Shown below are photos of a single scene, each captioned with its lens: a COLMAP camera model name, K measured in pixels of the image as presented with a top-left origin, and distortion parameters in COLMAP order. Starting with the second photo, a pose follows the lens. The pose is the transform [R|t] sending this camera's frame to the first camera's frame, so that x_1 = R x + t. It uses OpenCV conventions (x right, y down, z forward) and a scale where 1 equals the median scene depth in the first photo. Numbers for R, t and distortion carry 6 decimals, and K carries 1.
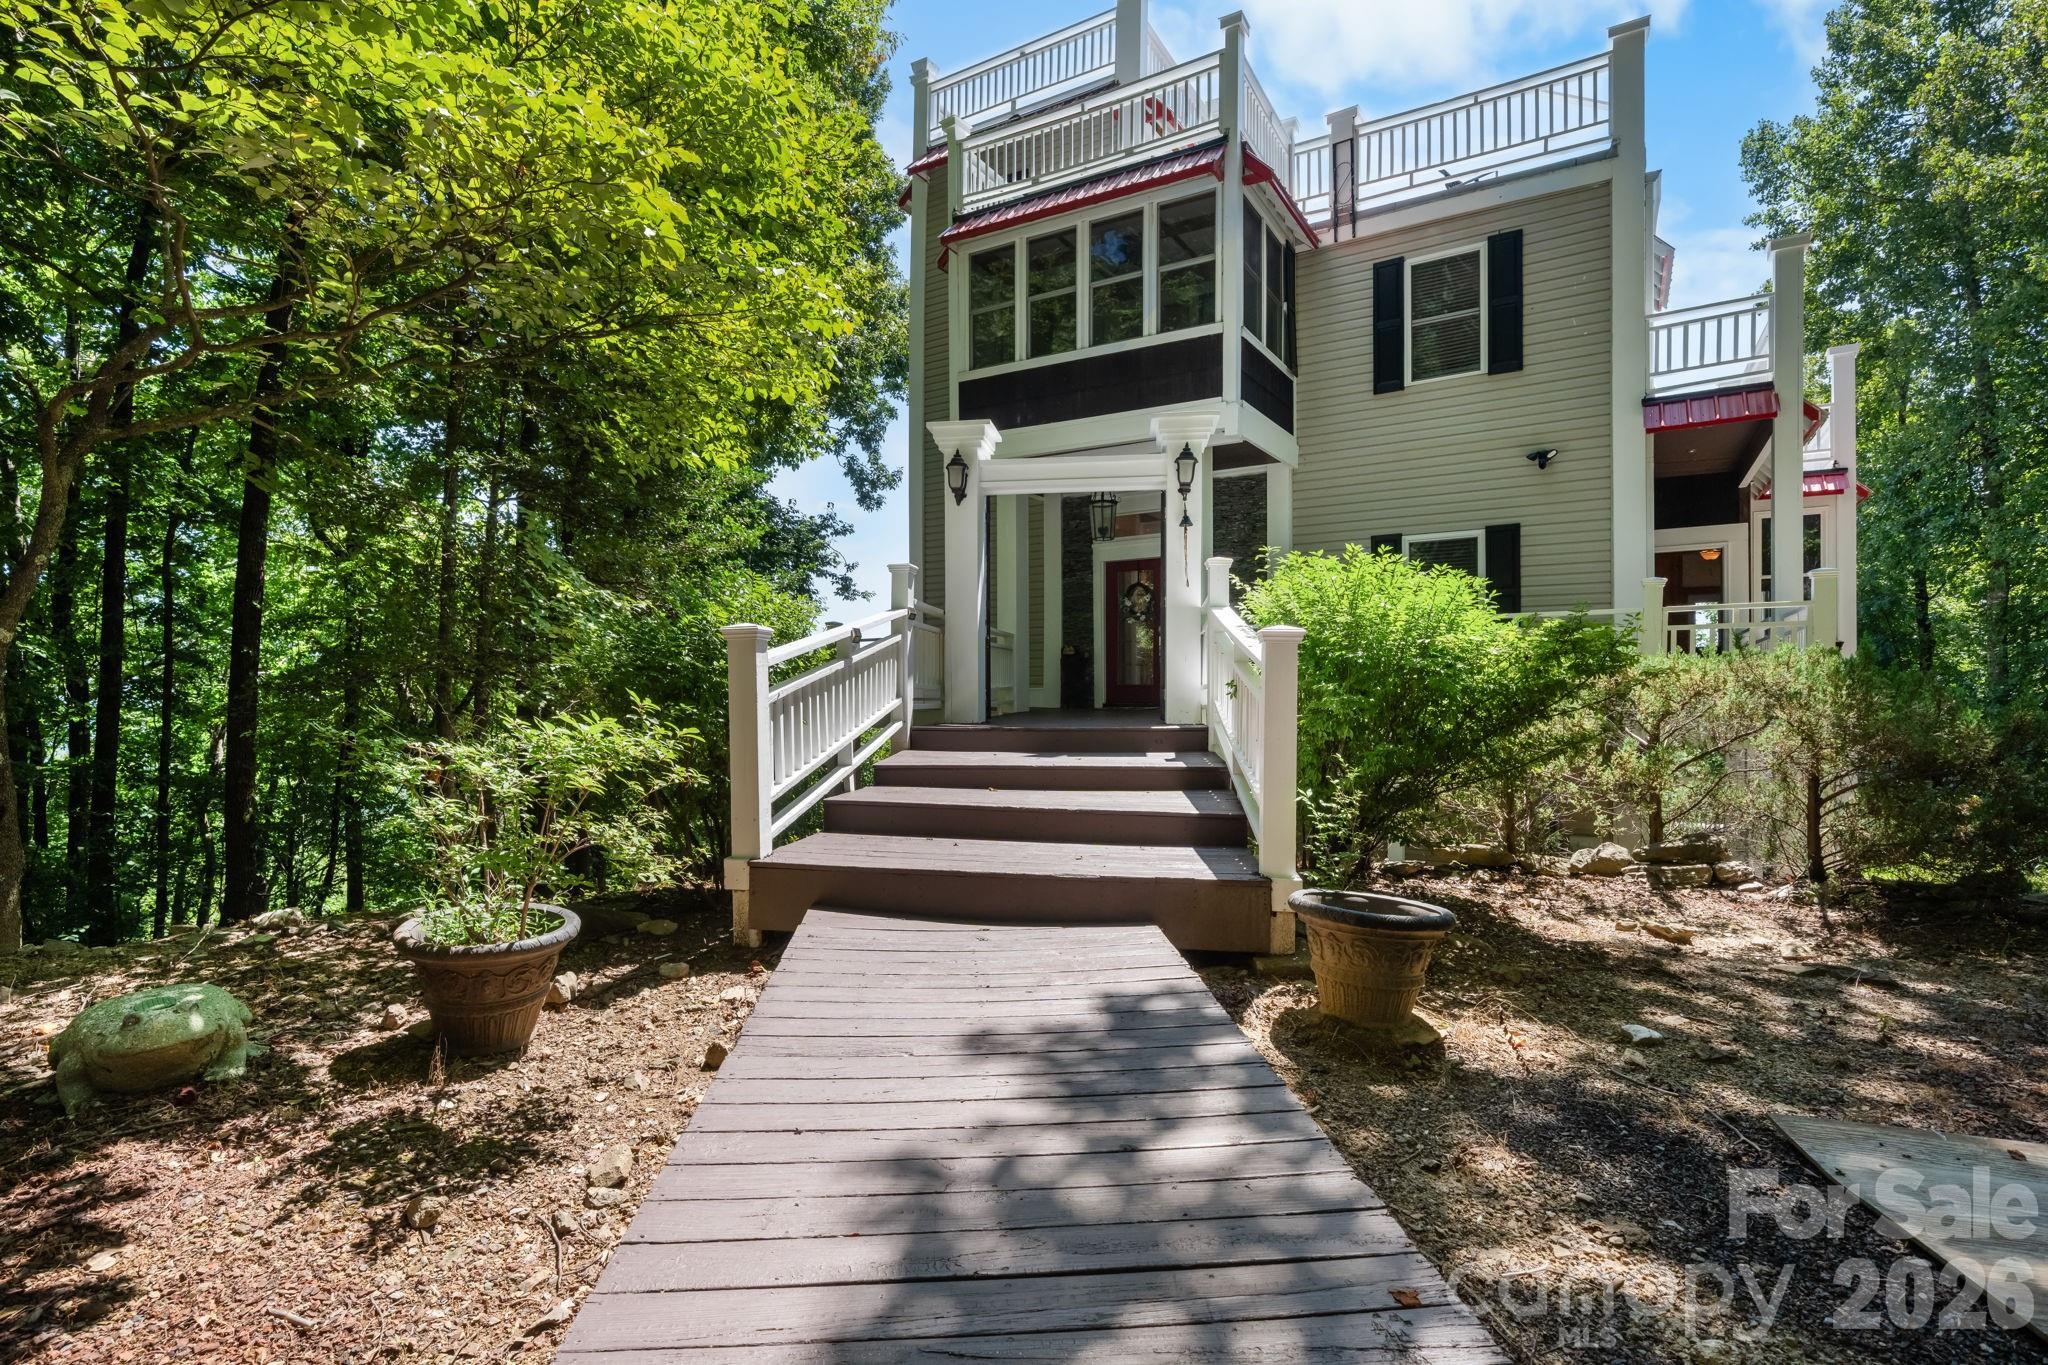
lens RADIAL K [[995.0, 0, 1024.0], [0, 995.0, 682.5], [0, 0, 1]] dist [0.001680, 0.000227]
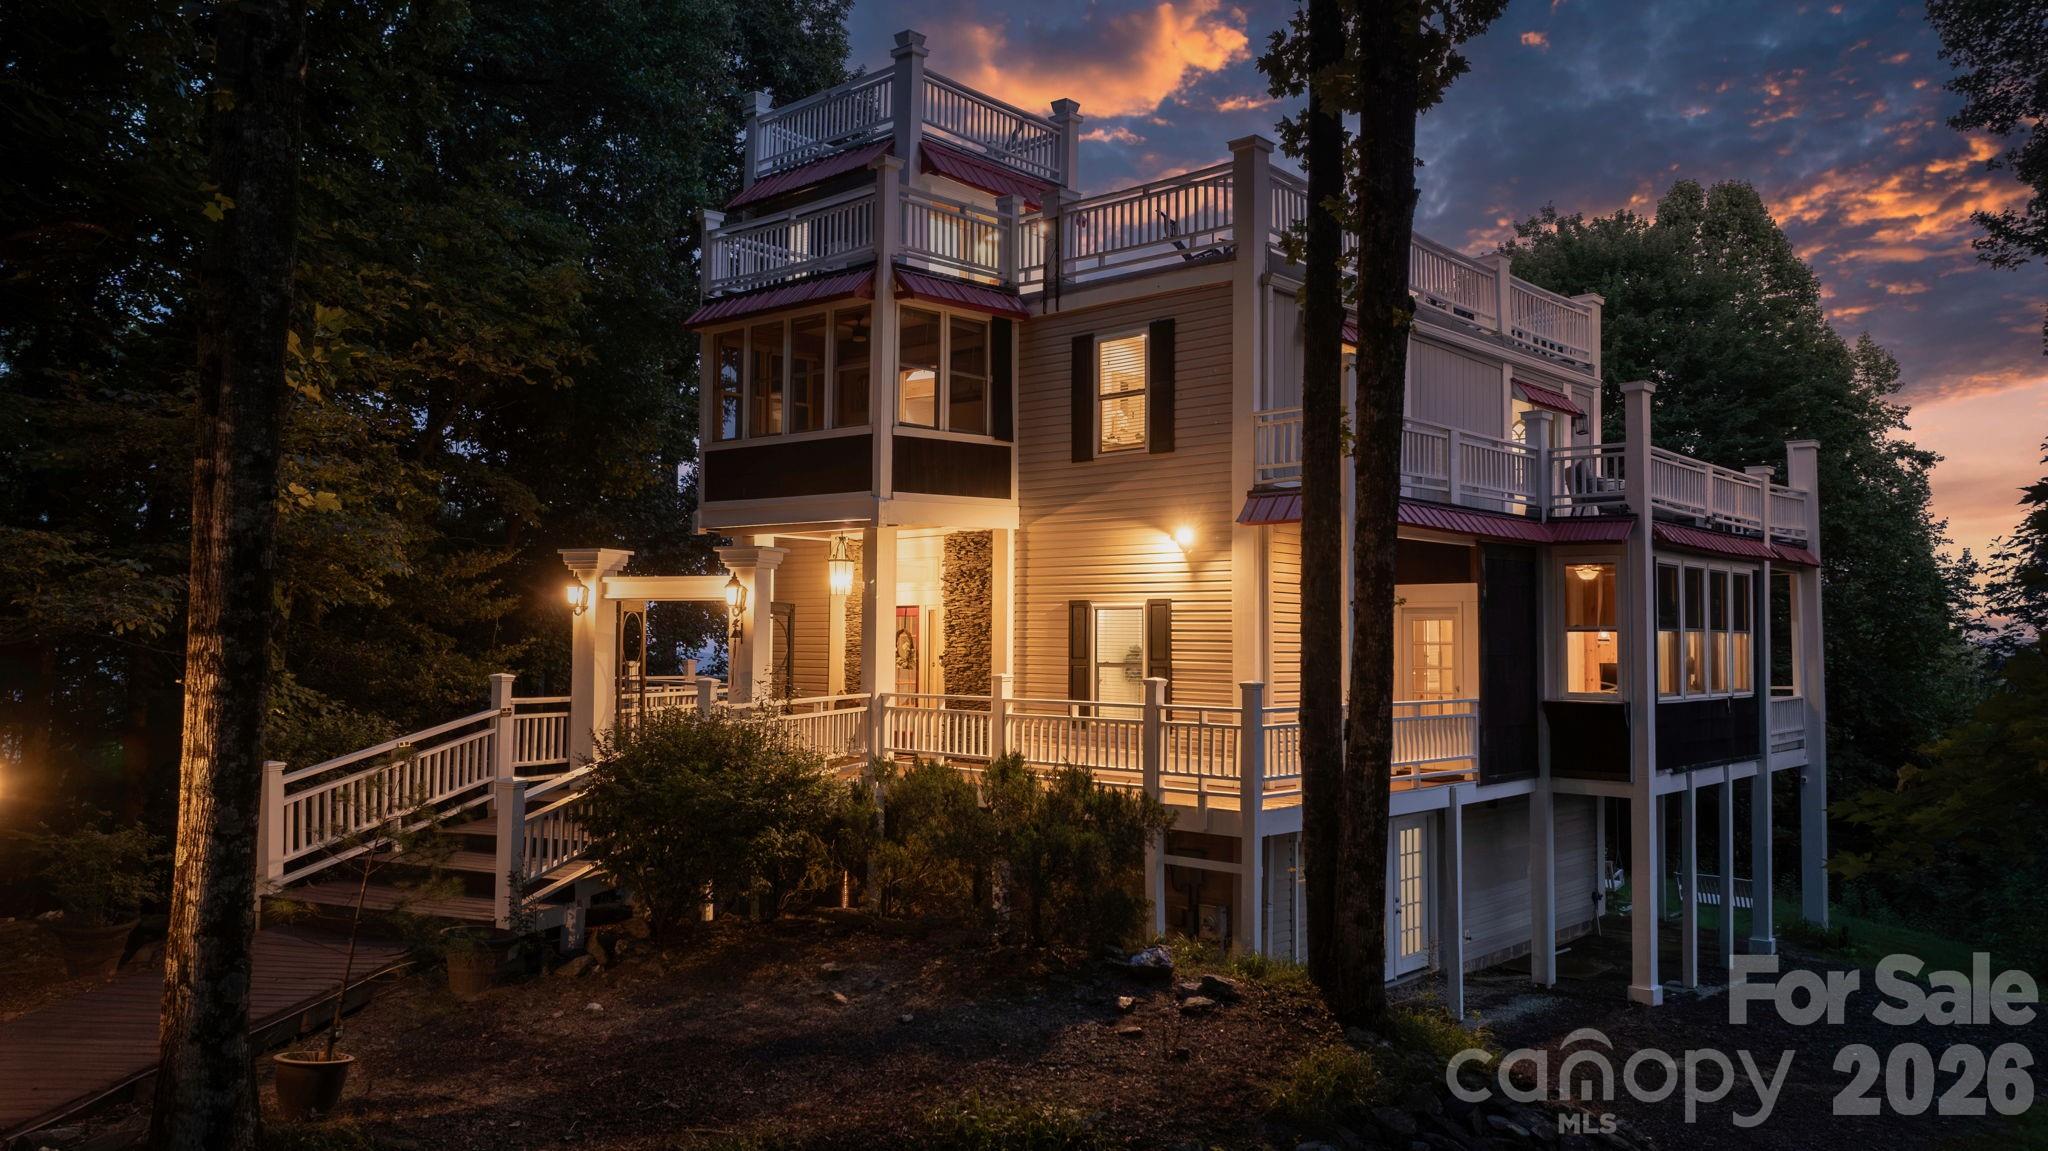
lens RADIAL K [[1501.9, 0, 1084.6], [0, 1501.9, 569.6], [0, 0, 1]] dist [-0.001973, 0.001959]
pose [[0.982672, 0.003968, -0.185313, 0.665993], [-0.009251, 0.999575, -0.027653, -0.137620], [0.185124, 0.028888, 0.982290, -0.541929]]
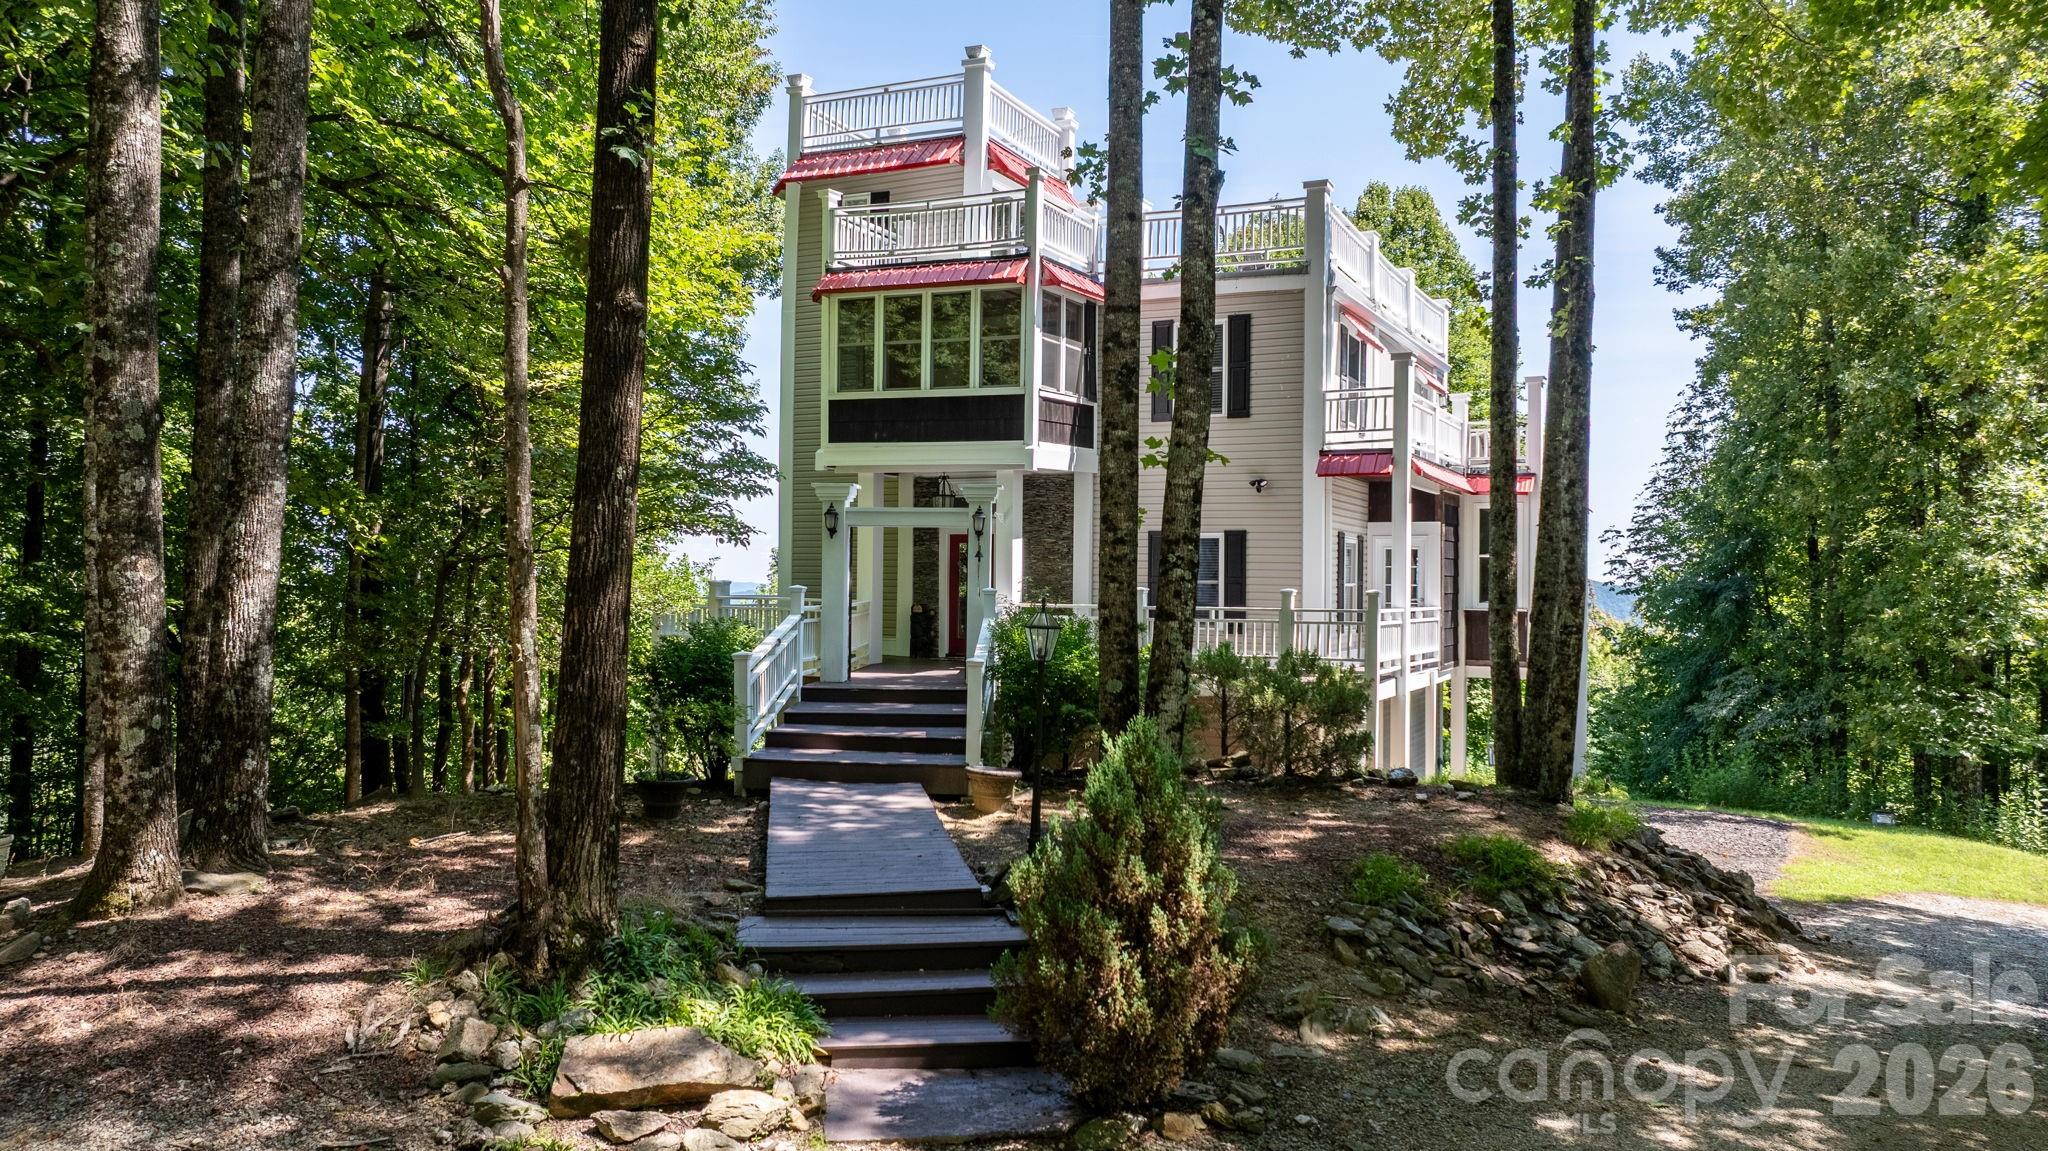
lens RADIAL K [[1501.9, 0, 1084.6], [0, 1501.9, 569.6], [0, 0, 1]] dist [-0.001973, 0.001959]
pose [[0.992505, 0.014190, 0.121381, 0.029210], [-0.015272, 0.999851, 0.007994, -0.112936], [-0.121250, -0.009788, 0.992574, -0.959282]]
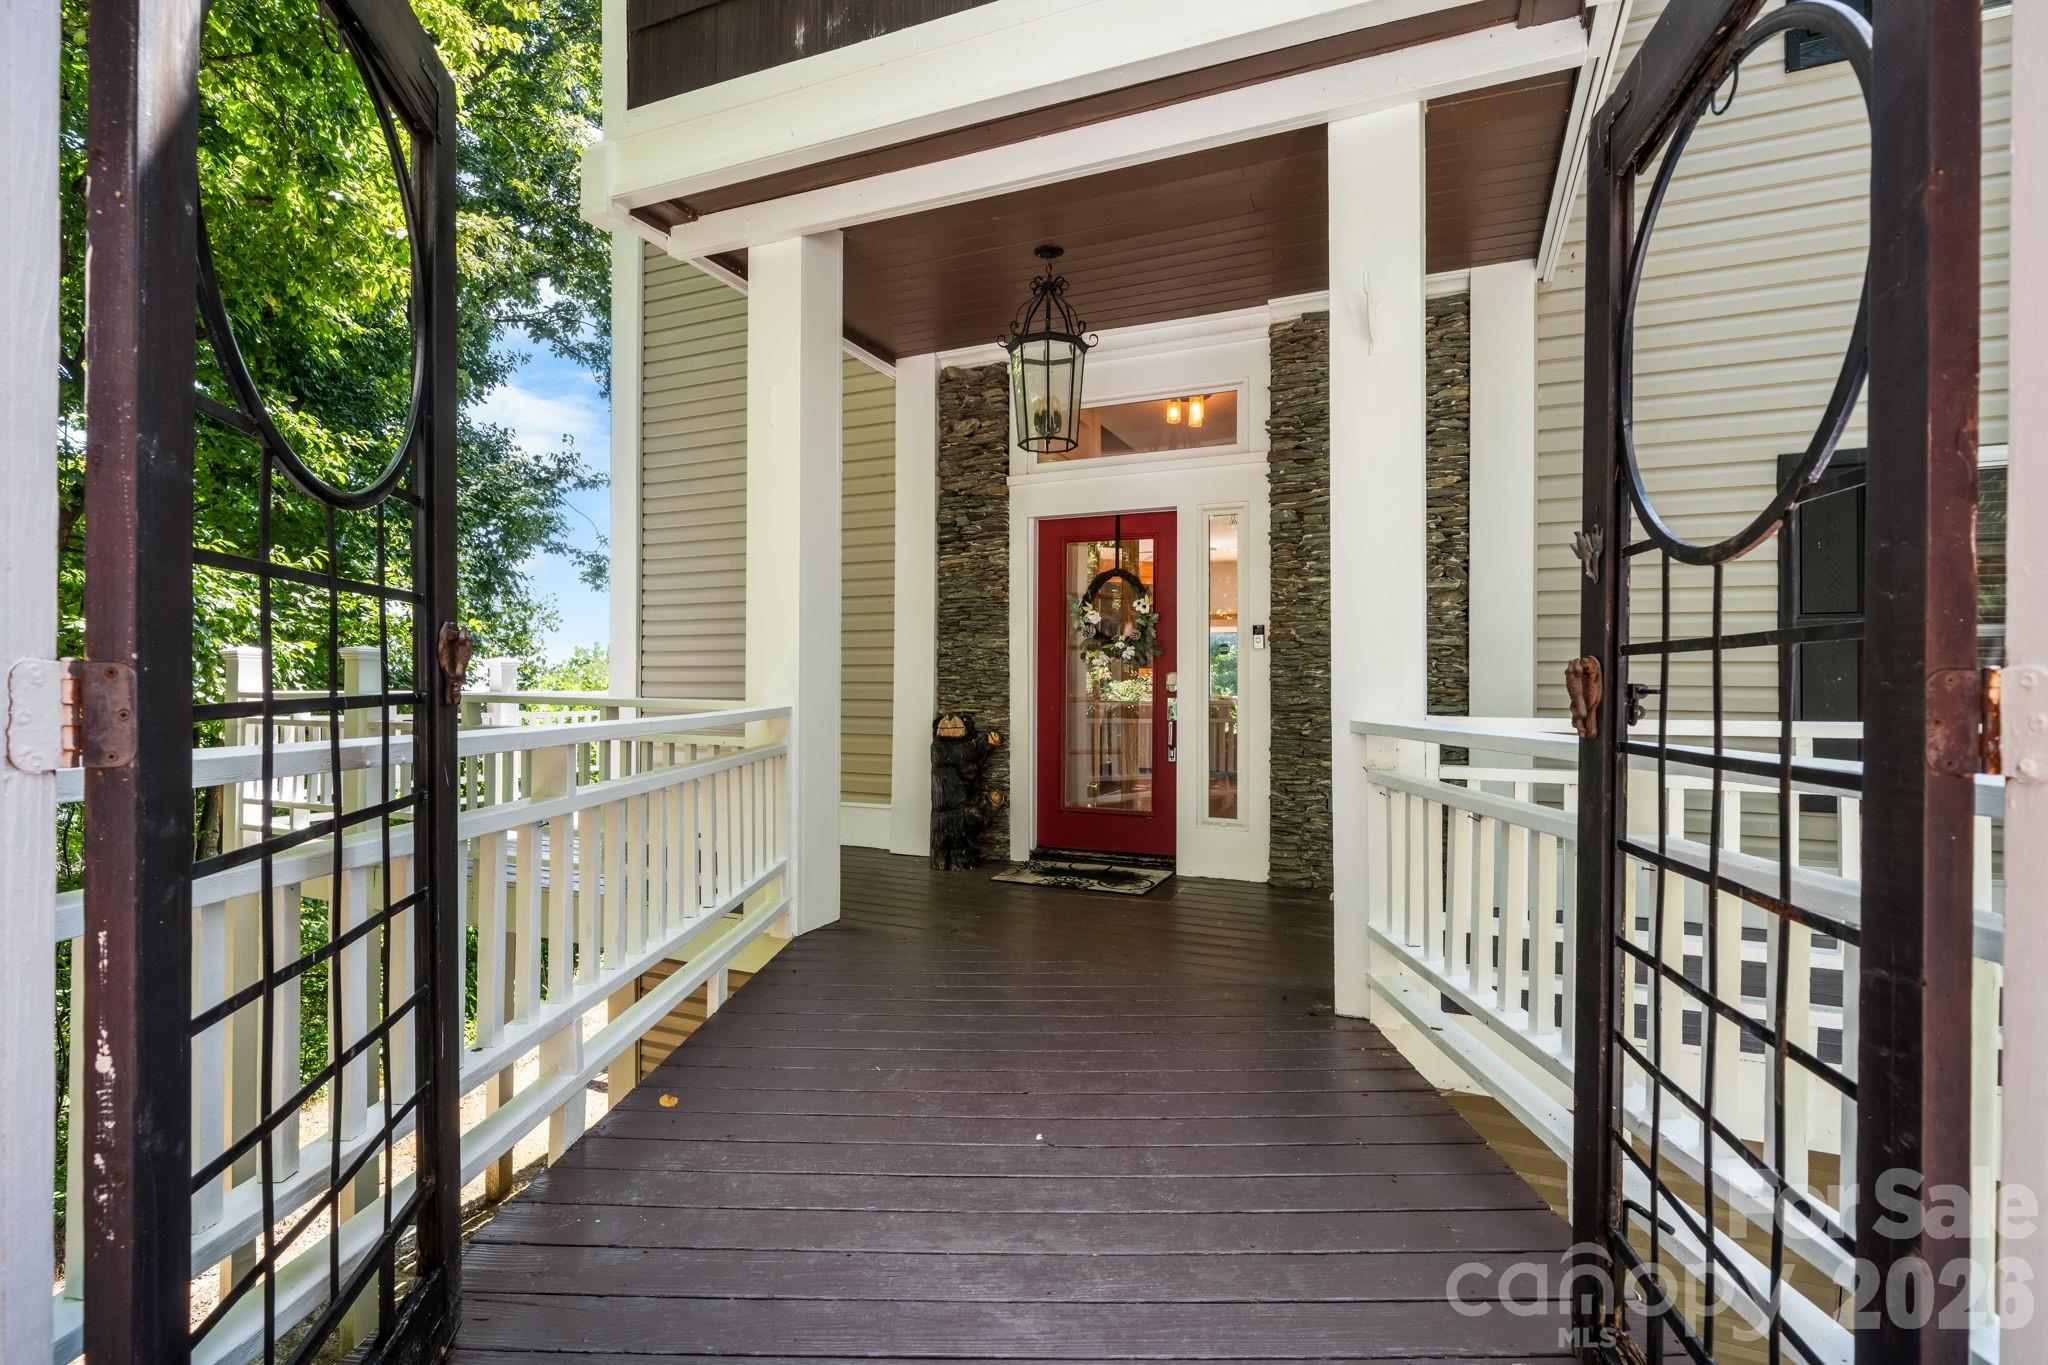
lens RADIAL K [[995.0, 0, 1024.0], [0, 995.0, 682.5], [0, 0, 1]] dist [0.001680, 0.000227]
pose [[0.992847, 0.007443, 0.119165, 0.029915], [-0.008101, 0.999954, 0.005040, -0.061582], [-0.119122, -0.005969, 0.992862, 0.684096]]
